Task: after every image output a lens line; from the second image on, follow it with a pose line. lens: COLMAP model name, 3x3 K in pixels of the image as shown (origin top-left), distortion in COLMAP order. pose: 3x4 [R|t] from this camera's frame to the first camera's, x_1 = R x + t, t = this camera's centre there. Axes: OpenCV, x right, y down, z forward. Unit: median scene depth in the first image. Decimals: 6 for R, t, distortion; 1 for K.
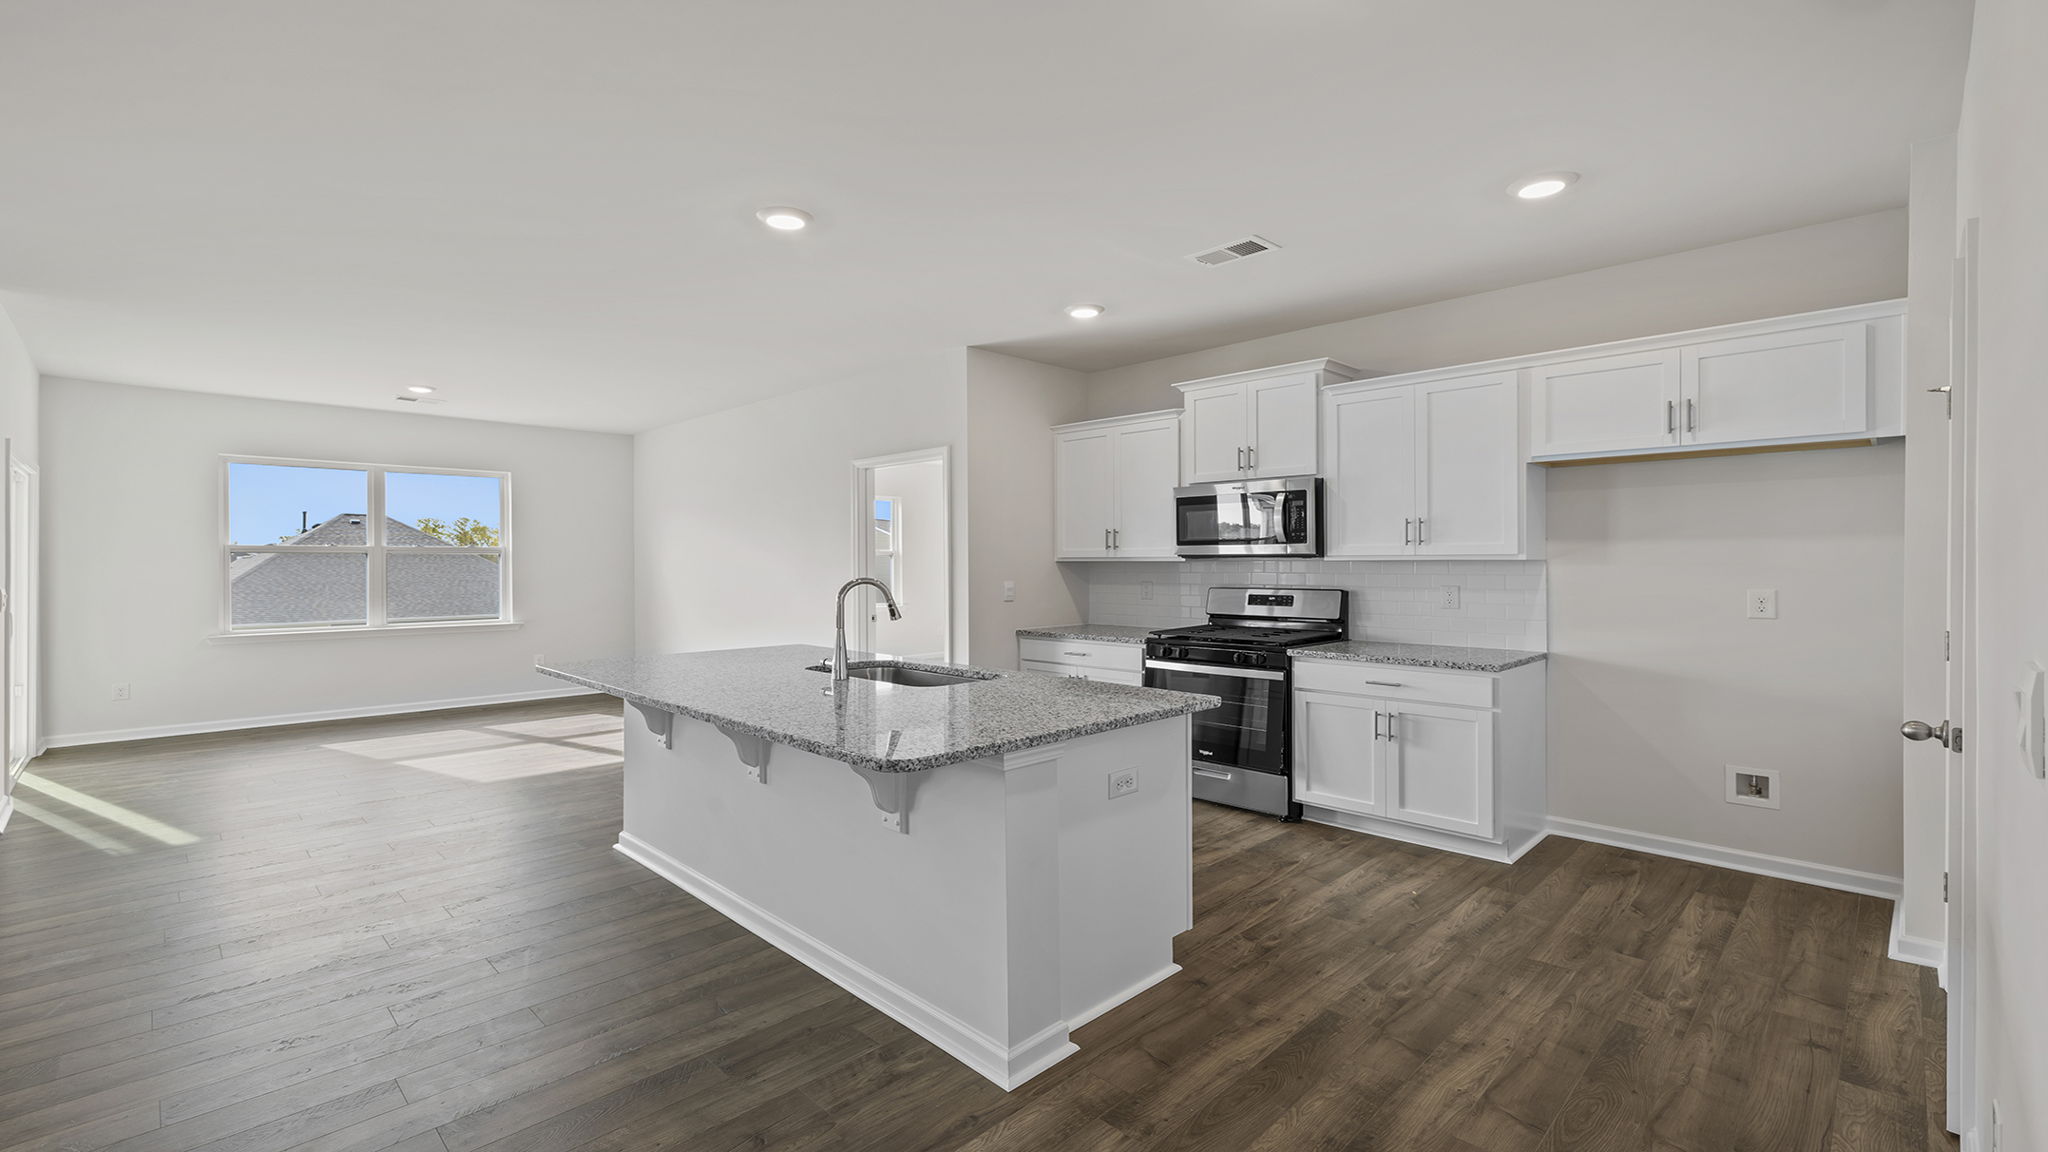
lens RADIAL K [[906.4, 0, 1016.1], [0, 906.4, 556.4], [0, 0, 1]] dist [0.010426, -0.000343]
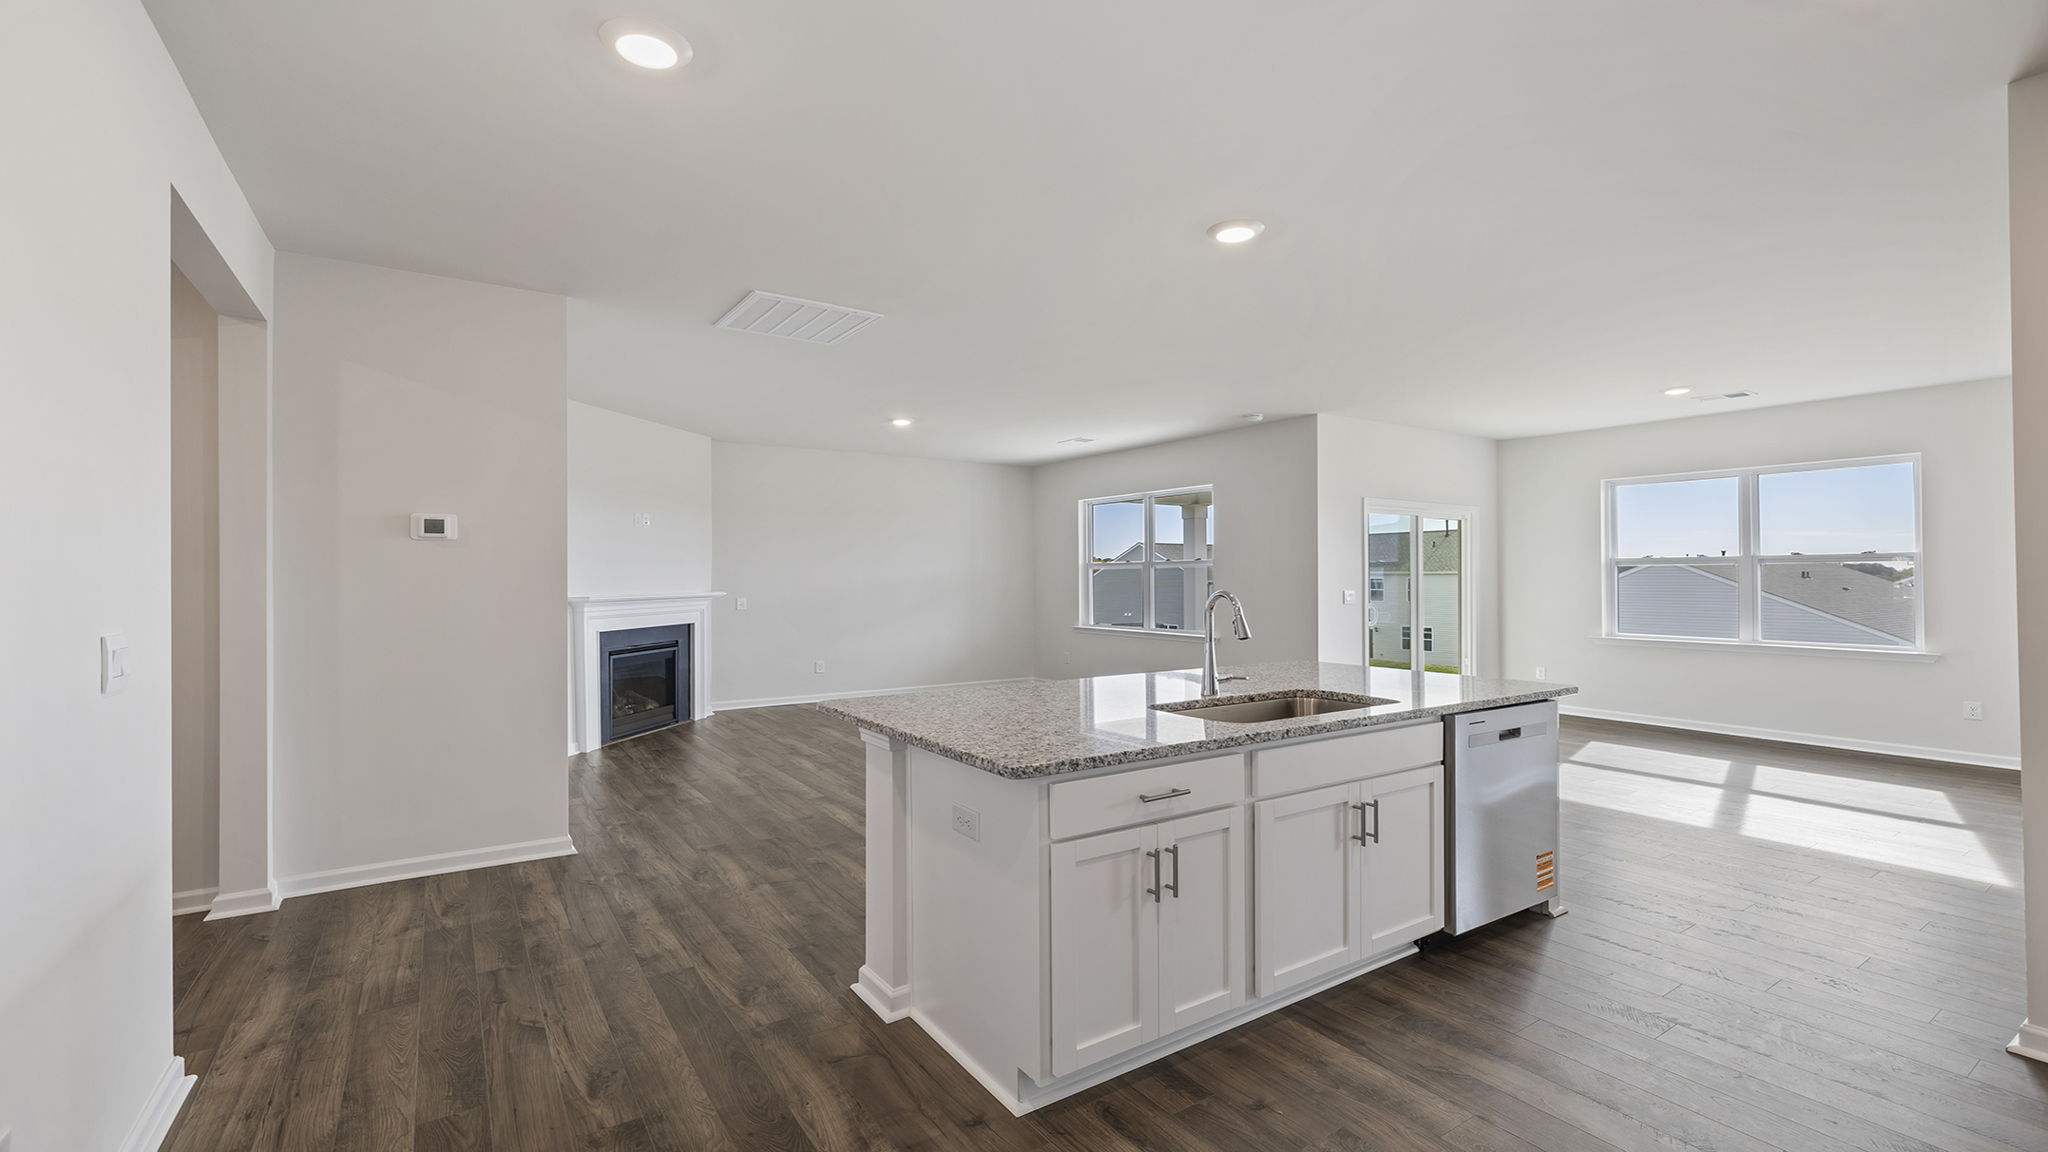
lens RADIAL K [[906.4, 0, 1019.1], [0, 906.4, 575.9], [0, 0, 1]] dist [0.010426, -0.000343]
pose [[-0.232986, -0.002140, -0.972478, 0.604299], [0.011115, 0.999926, -0.004863, 0.008928], [0.972416, -0.011942, -0.232946, 0.784584]]
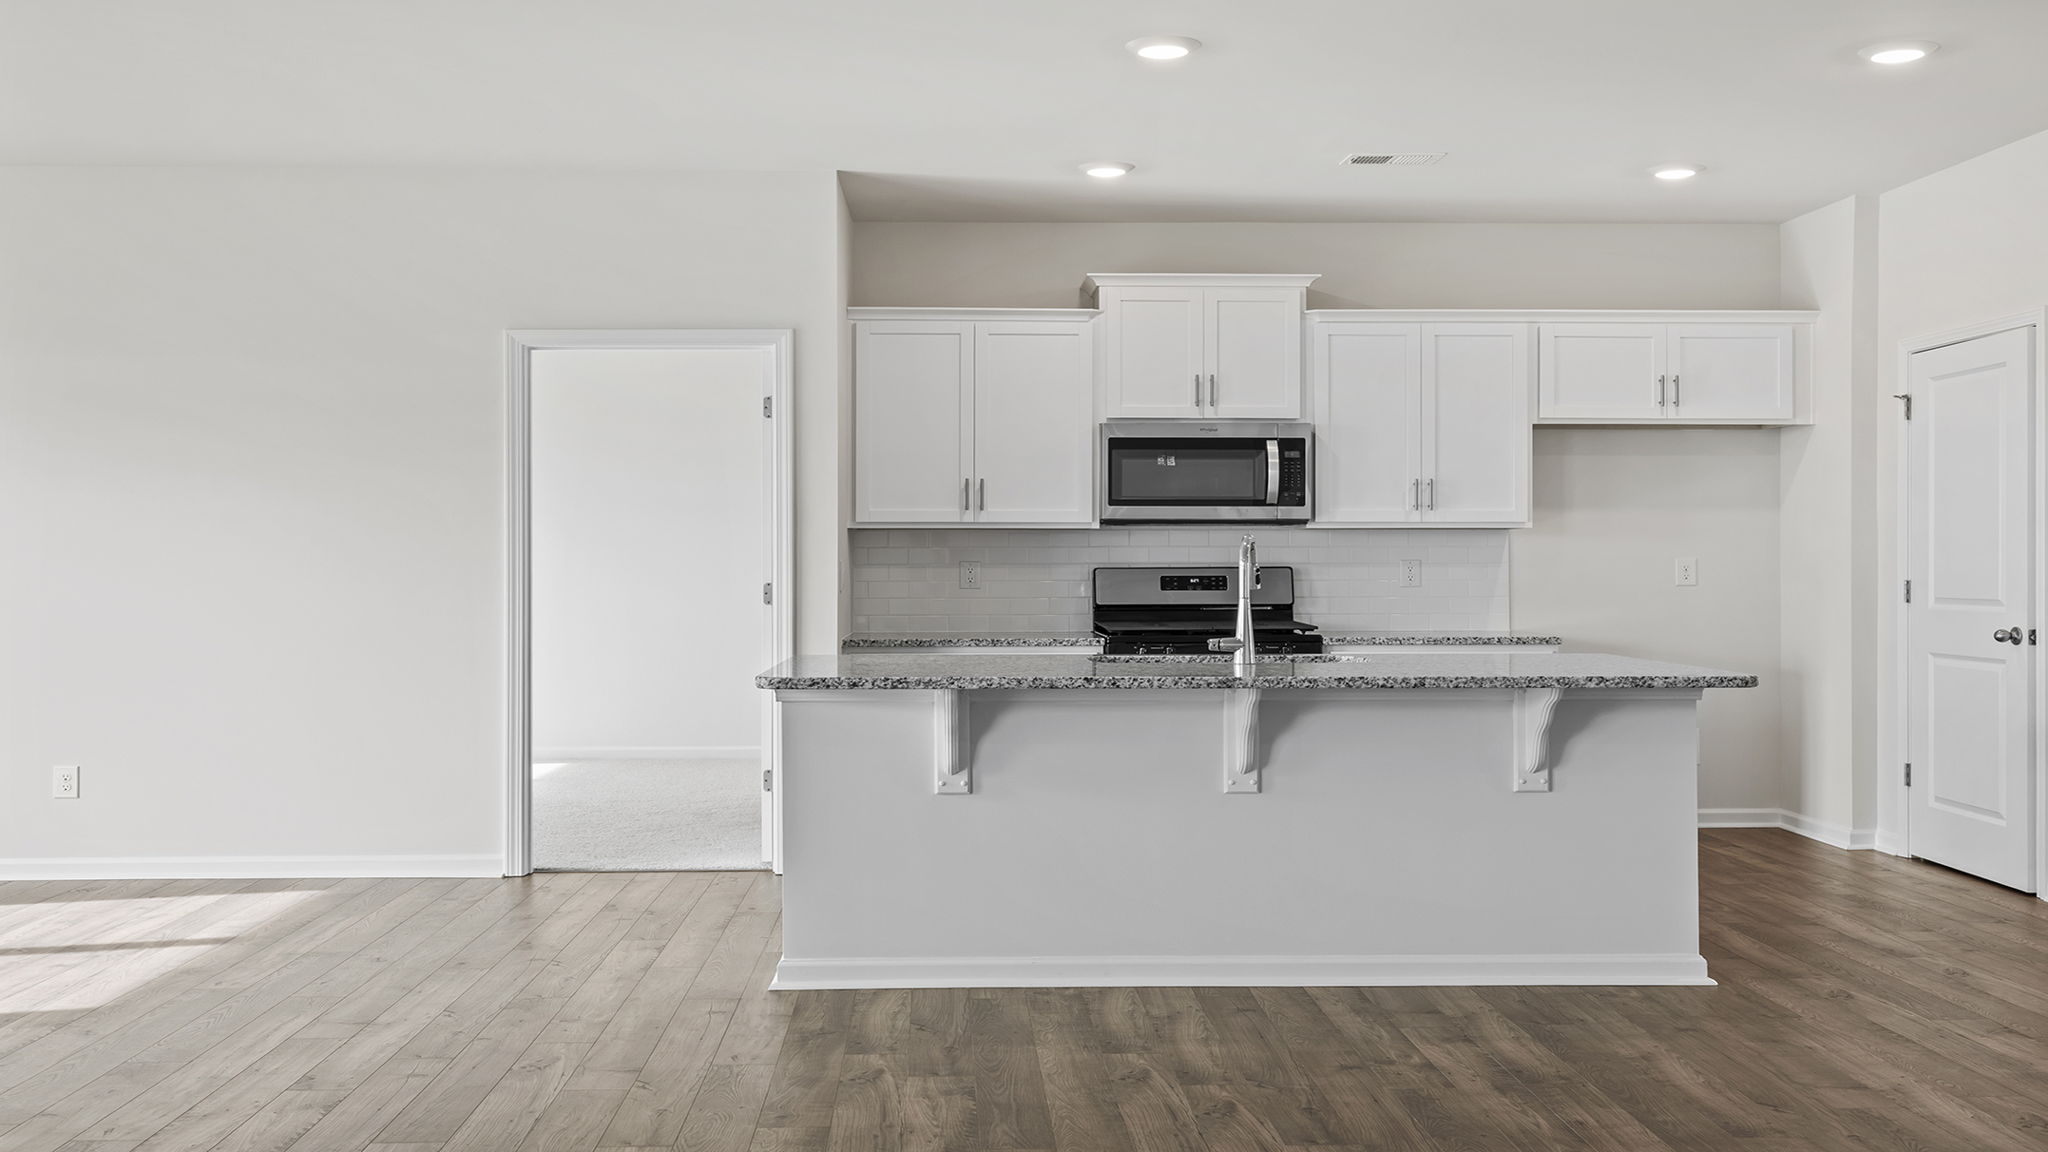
lens RADIAL K [[1972.3, 0, 1020.4], [0, 1972.3, 566.5], [0, 0, 1]] dist [-0.032149, 0.000000]
pose [[0.675781, -0.001927, 0.737100, -1.096605], [-0.005296, 0.999958, 0.007470, 0.026294], [-0.737083, -0.008951, 0.675743, 0.021402]]
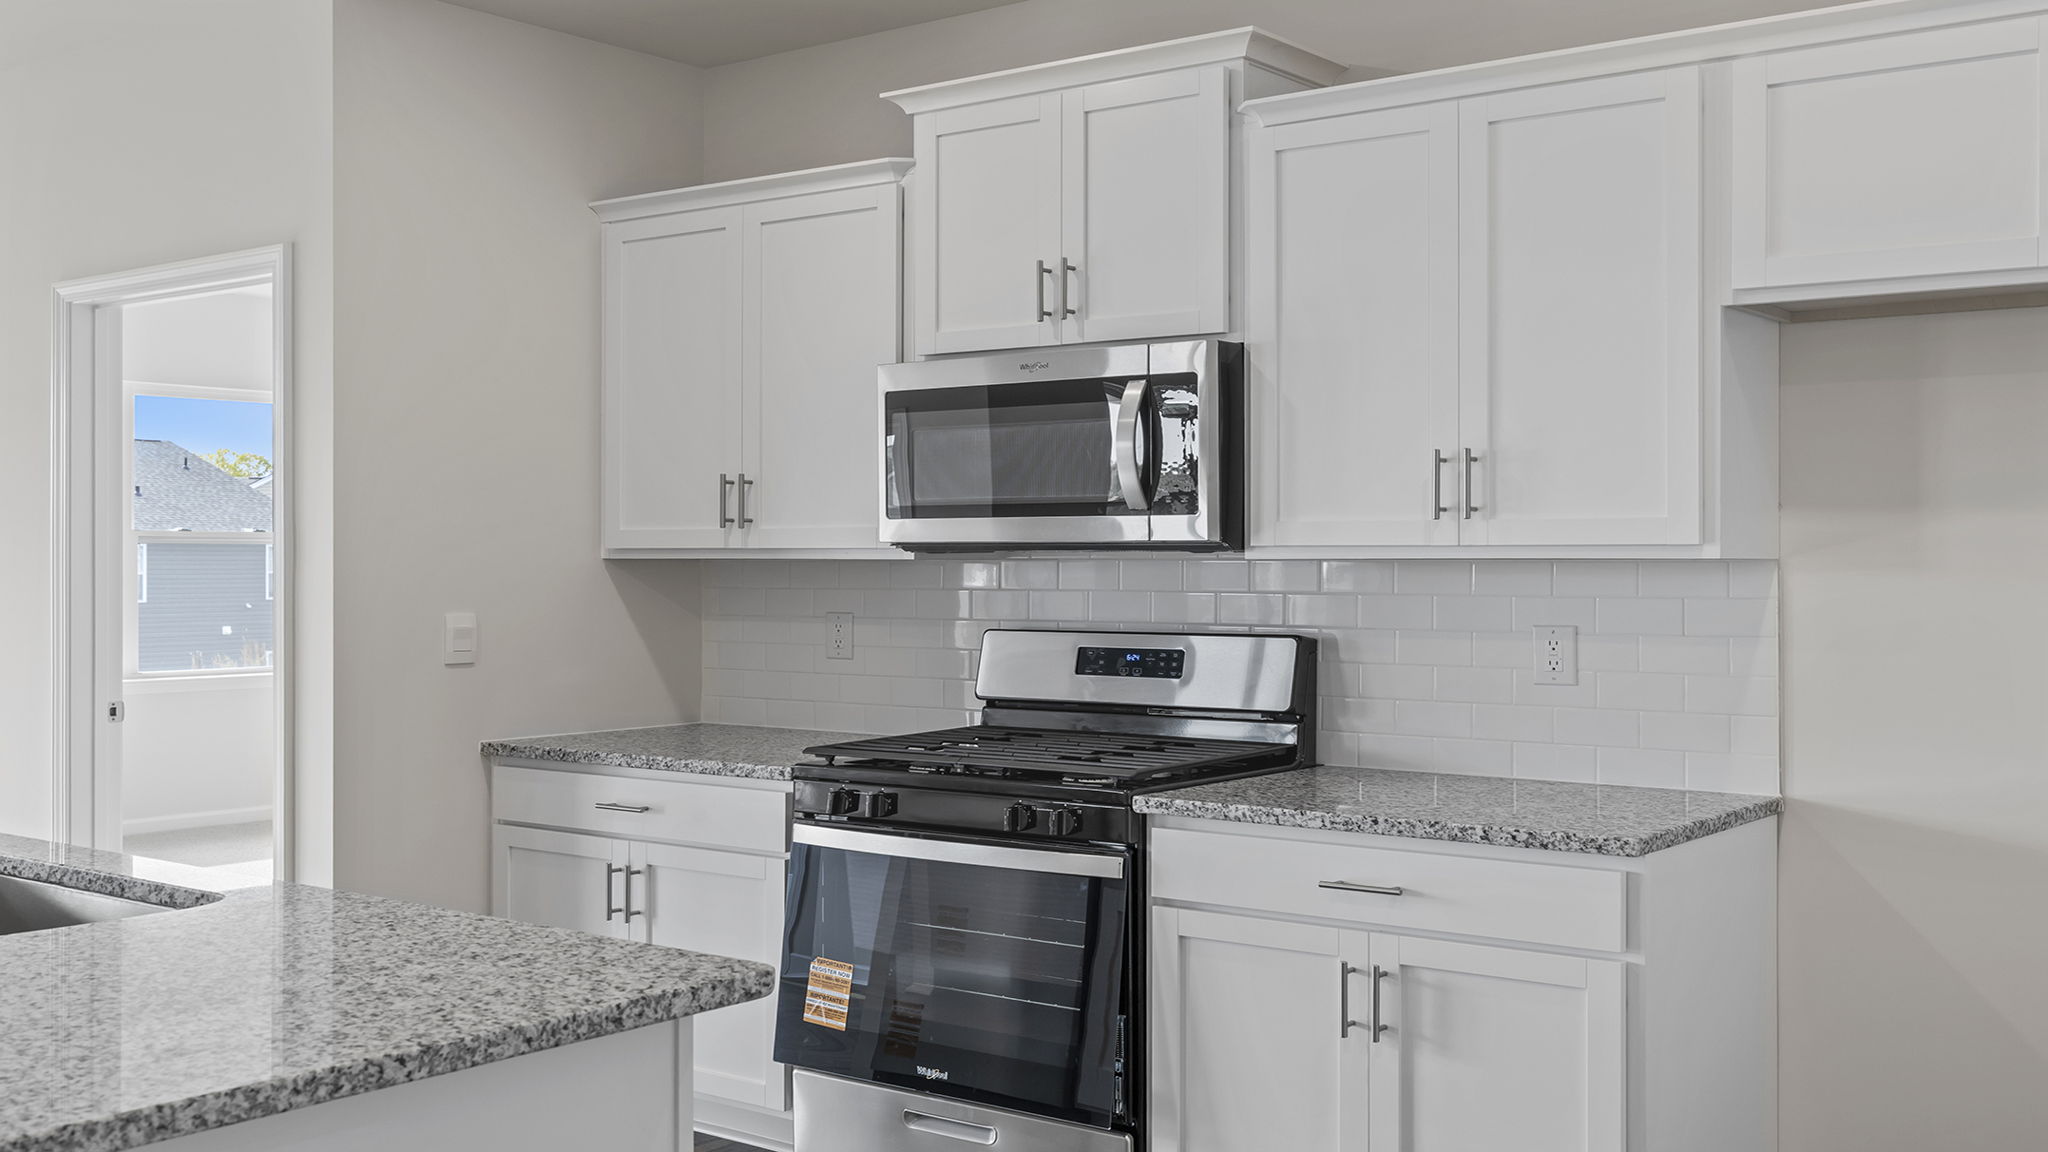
lens RADIAL K [[2113.0, 0, 1025.7], [0, 2113.0, 542.4], [0, 0, 1]] dist [0.009321, 0.000000]
pose [[0.991337, 0.004573, 0.131265, 0.131561], [-0.004206, 0.999986, -0.003074, 0.000548], [-0.131277, 0.002496, 0.991343, 0.131922]]
